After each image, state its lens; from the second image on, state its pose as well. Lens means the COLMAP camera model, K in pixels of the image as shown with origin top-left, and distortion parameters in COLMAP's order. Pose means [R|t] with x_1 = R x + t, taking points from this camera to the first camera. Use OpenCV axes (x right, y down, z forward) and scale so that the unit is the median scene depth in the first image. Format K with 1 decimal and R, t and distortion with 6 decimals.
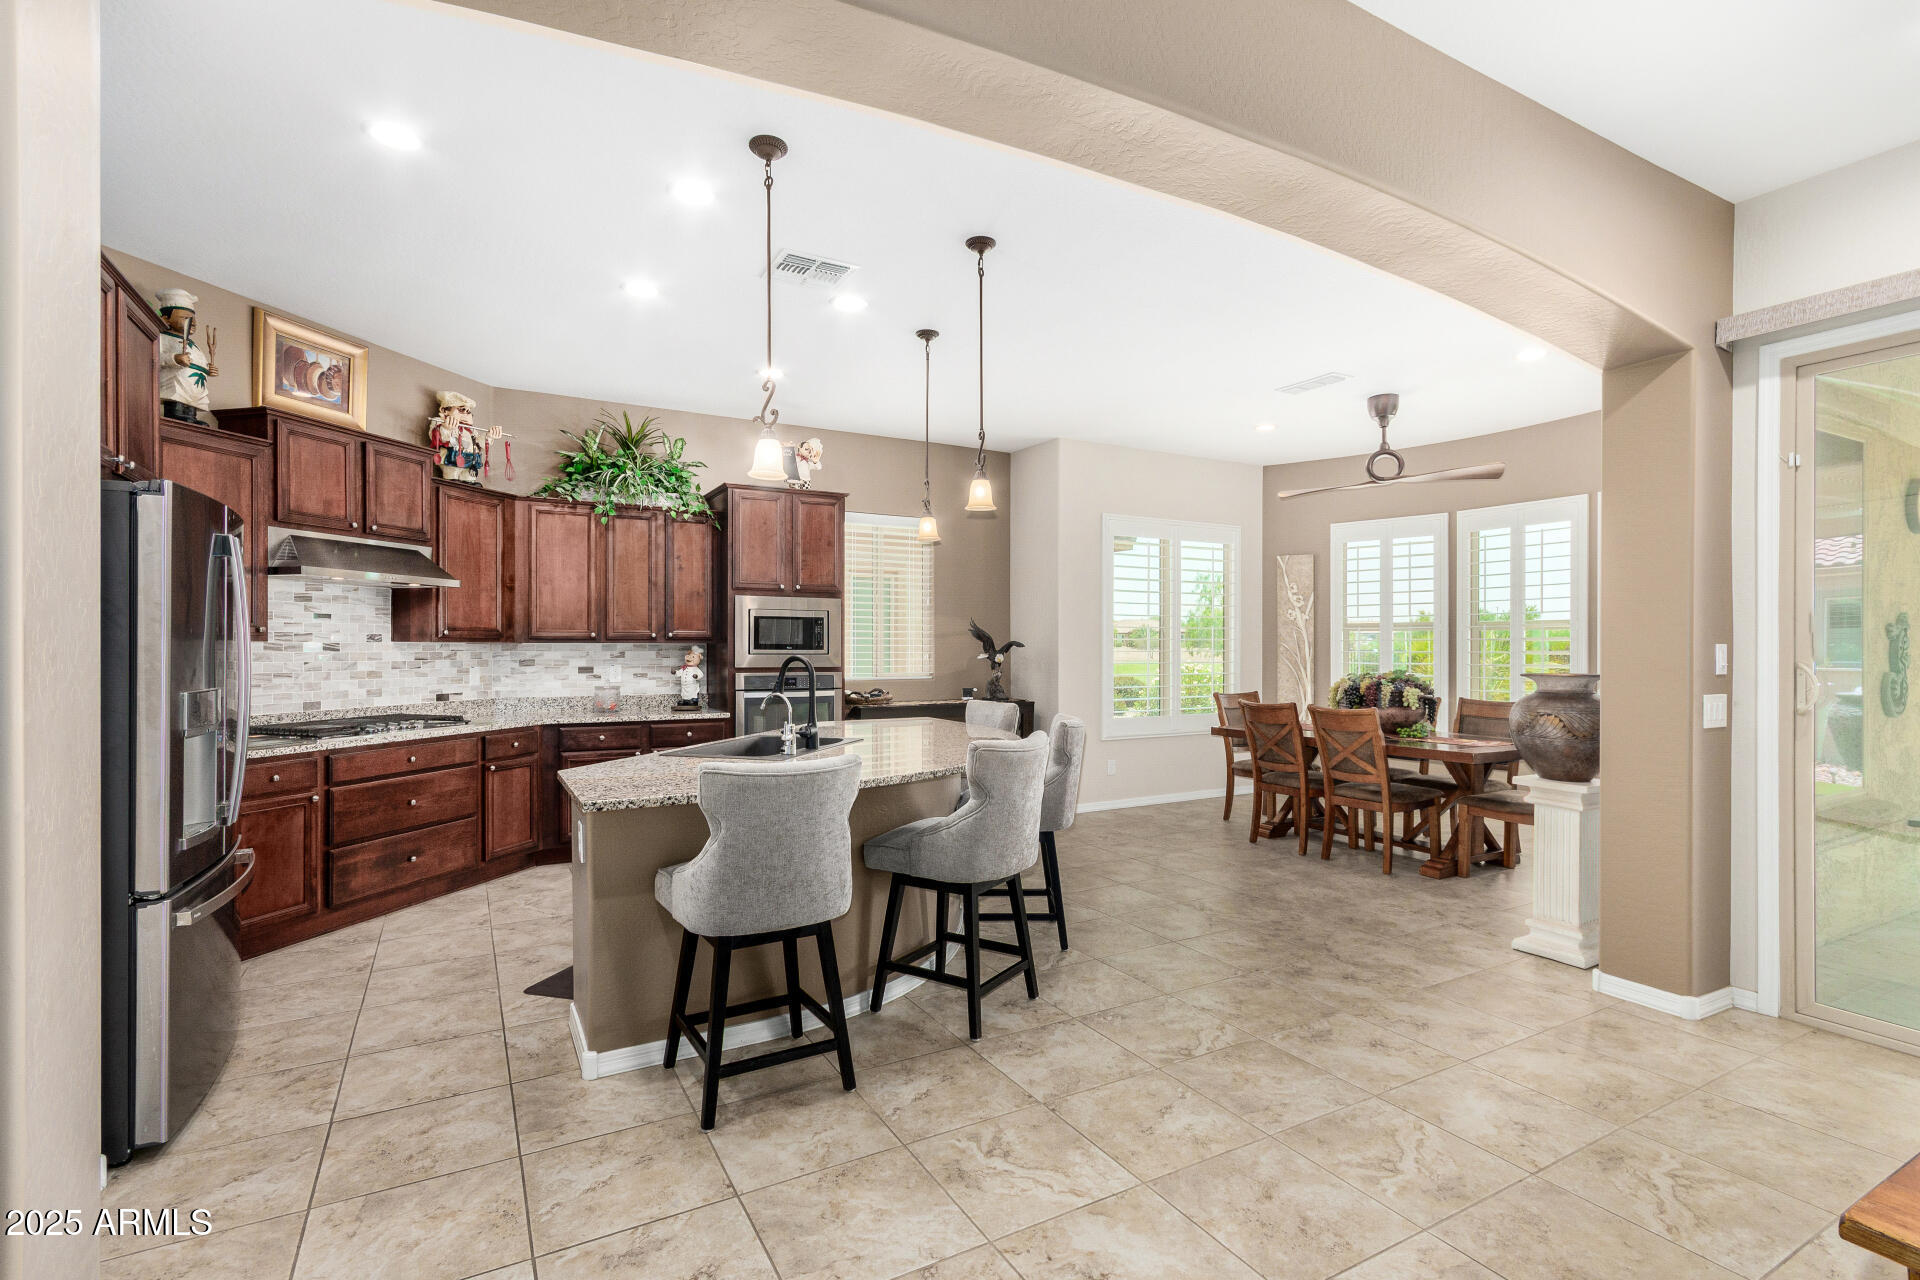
lens RADIAL K [[893.7, 0, 965.0], [0, 893.7, 648.5], [0, 0, 1]] dist [0.002078, 0.000583]
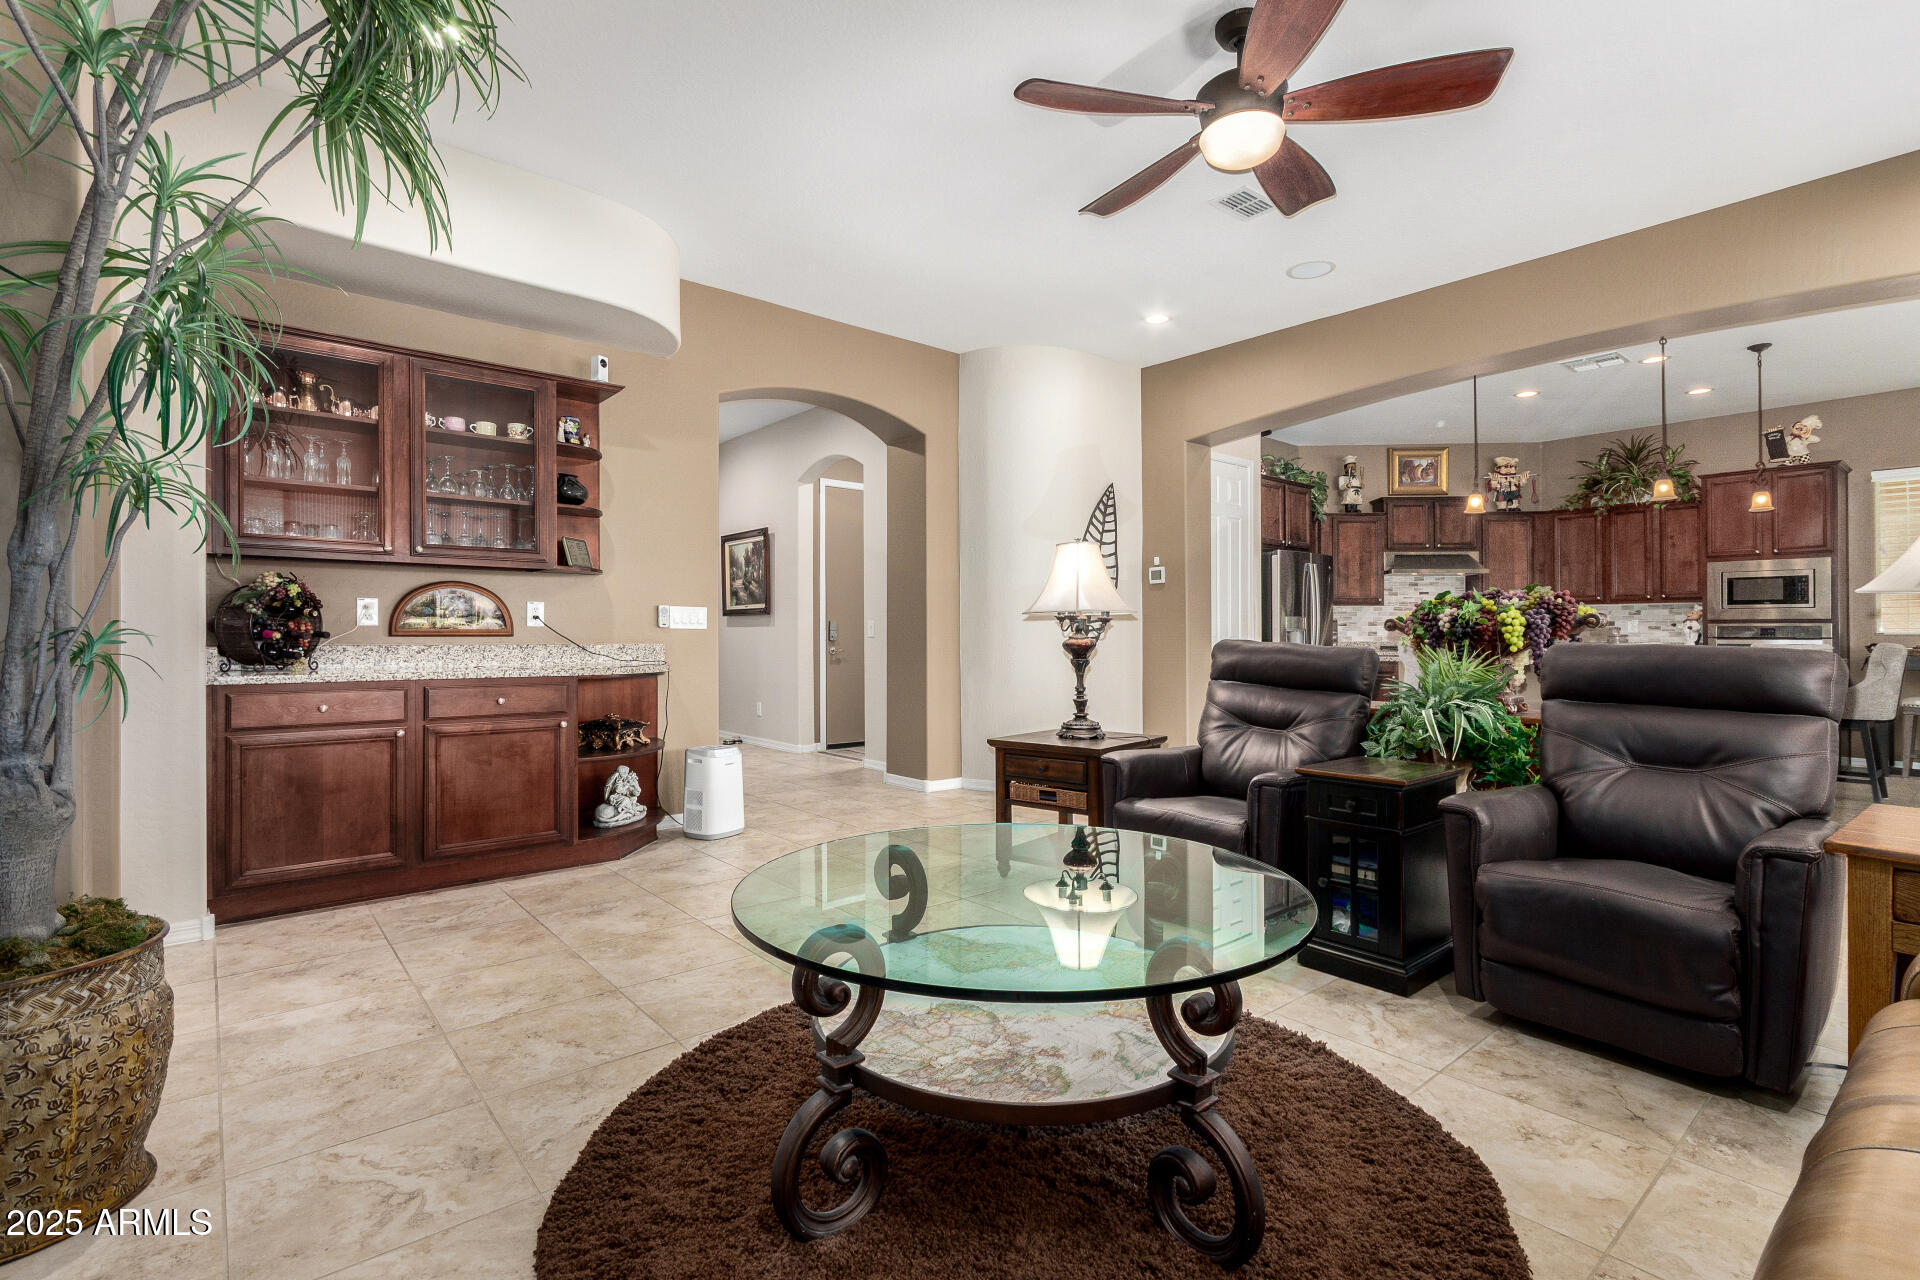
lens RADIAL K [[883.3, 0, 980.0], [0, 883.3, 636.0], [0, 0, 1]] dist [0.004395, 0.000295]
pose [[0.194396, 0.001499, -0.980922, 0.883046], [-0.002154, 0.999997, 0.001101, 0.051456], [0.980921, 0.001899, 0.194399, -0.290565]]
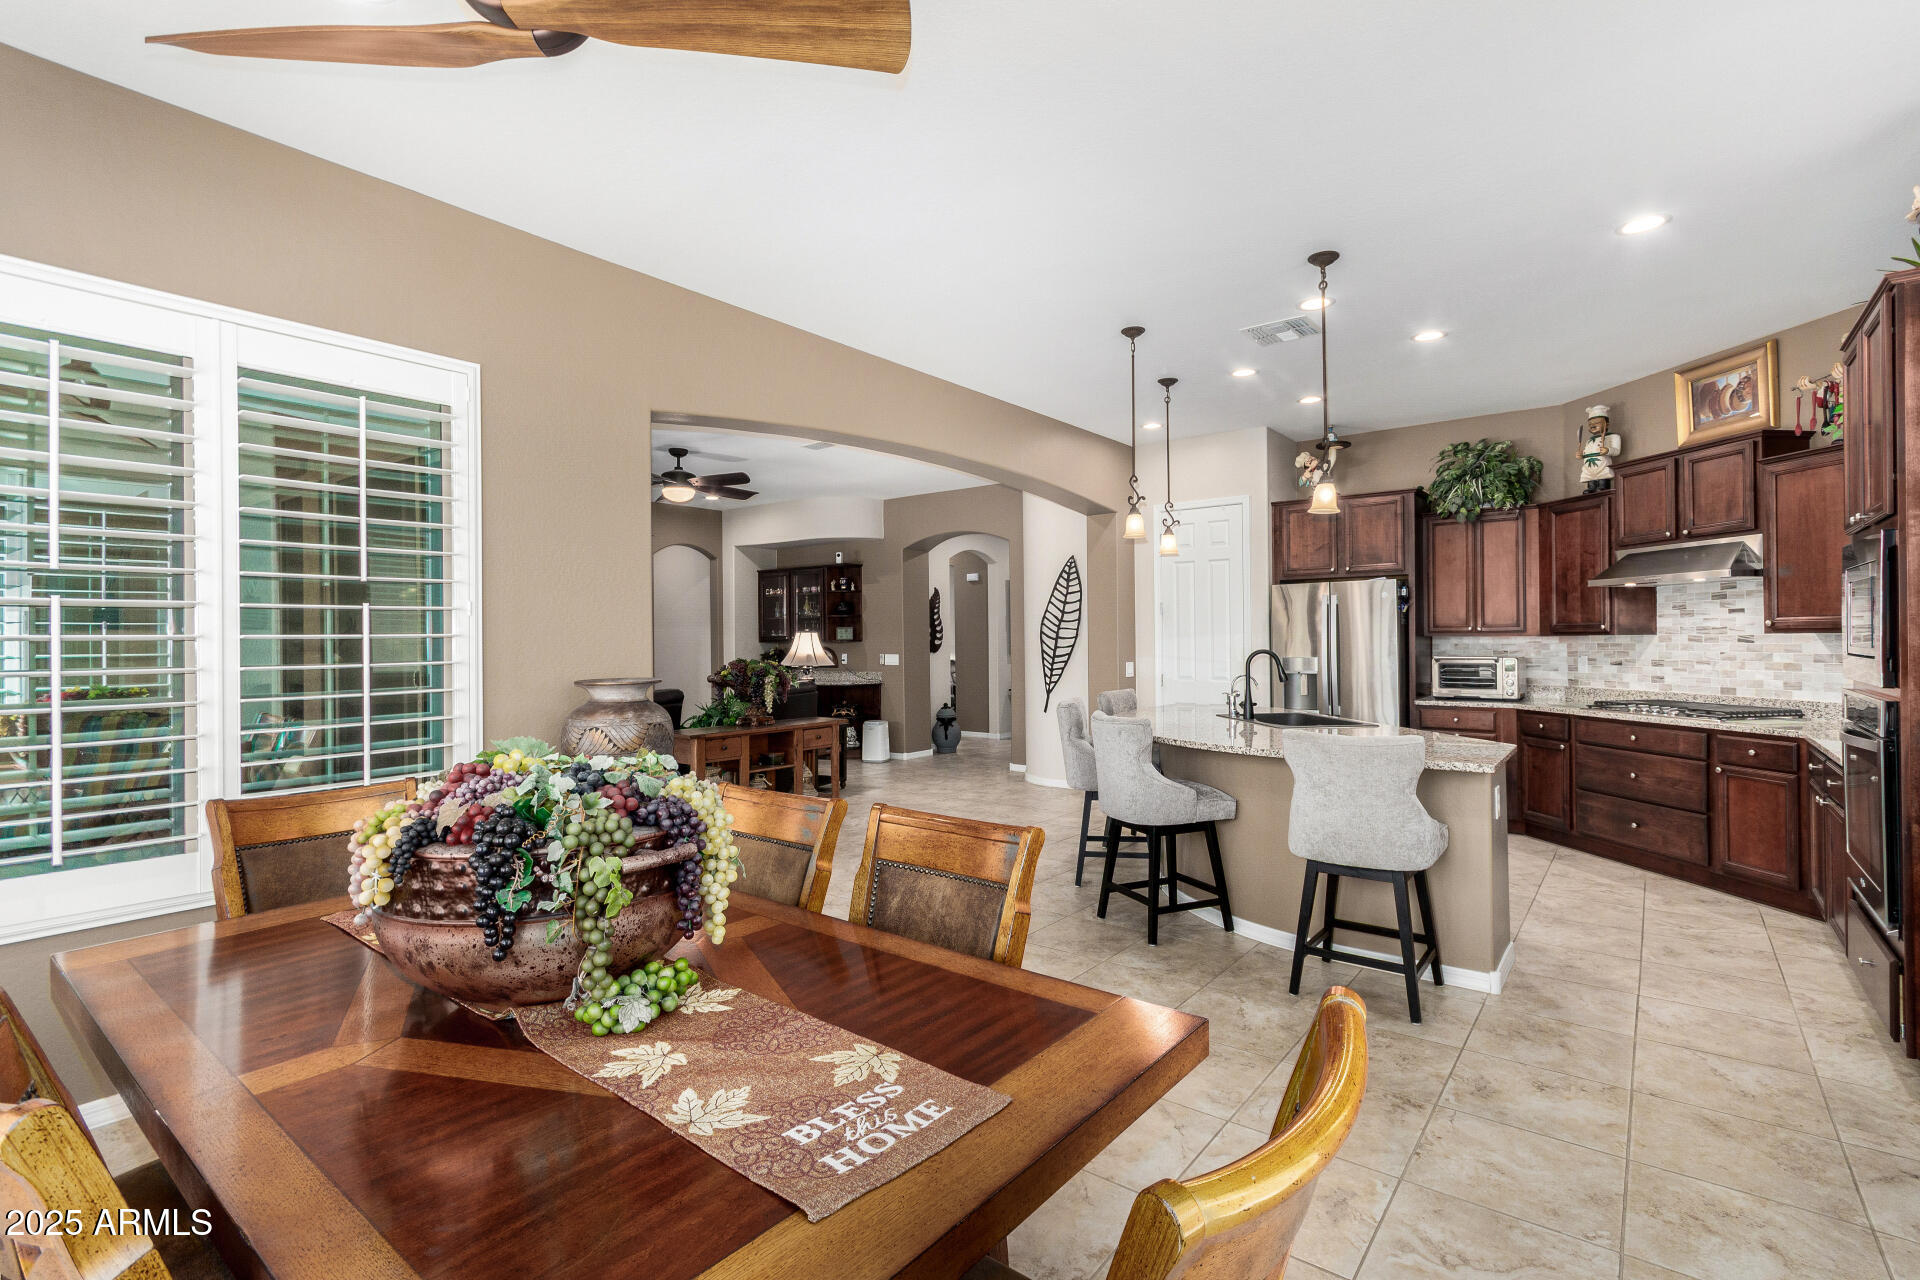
lens RADIAL K [[893.7, 0, 965.0], [0, 893.7, 648.5], [0, 0, 1]] dist [0.002078, 0.000583]
pose [[-0.924327, 0.008730, -0.381501, 0.519143], [0.006652, 0.999955, 0.006765, -0.003163], [0.381543, 0.003716, -0.924344, 1.478527]]
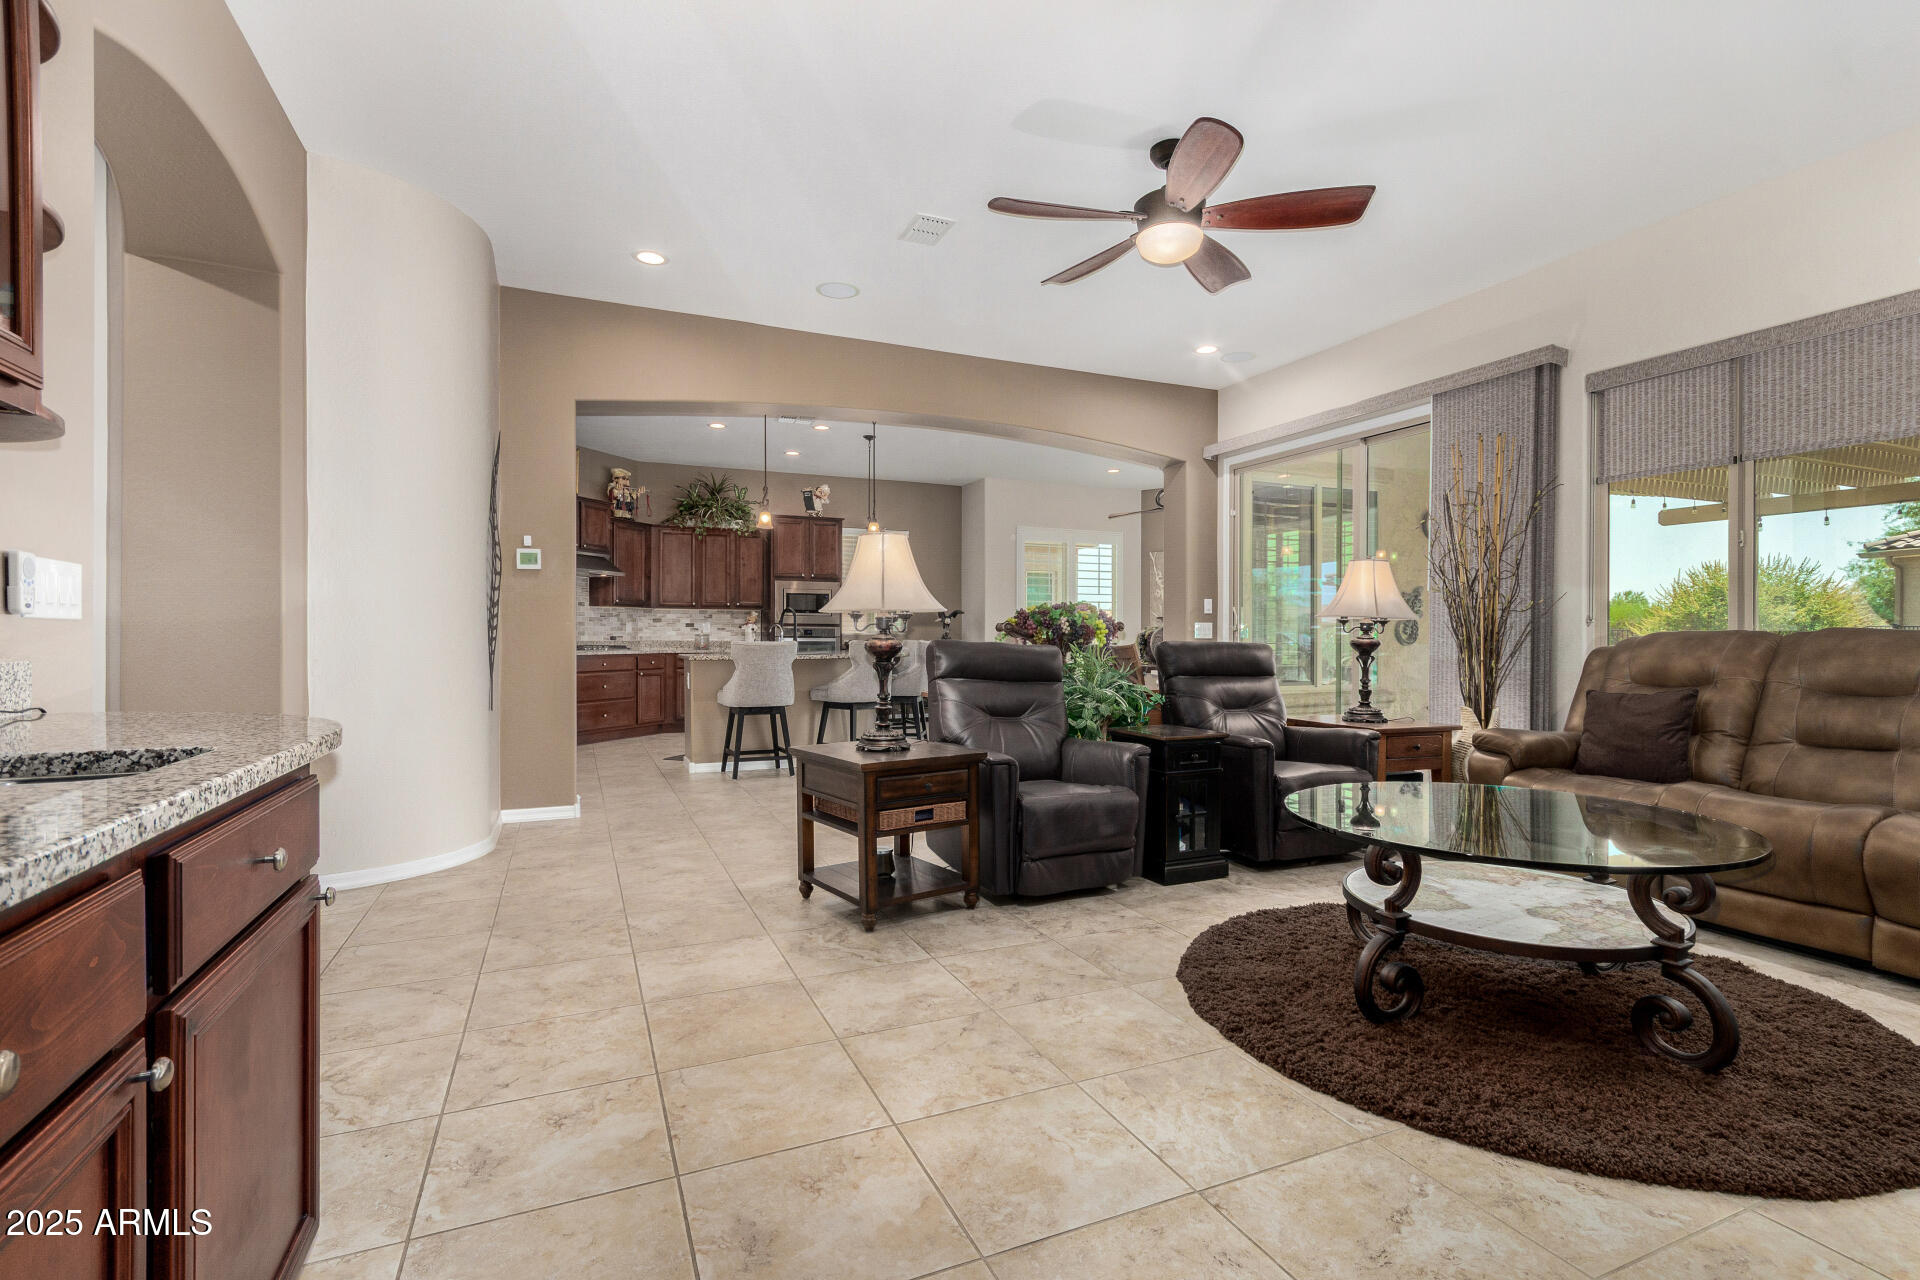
lens RADIAL K [[887.4, 0, 959.2], [0, 887.4, 631.7], [0, 0, 1]] dist [0.015041, 0.000265]
pose [[0.994335, 0.000247, -0.106295, 0.305558], [-0.000787, 0.999987, -0.005034, 0.051750], [0.106292, 0.005089, 0.994322, -0.722266]]
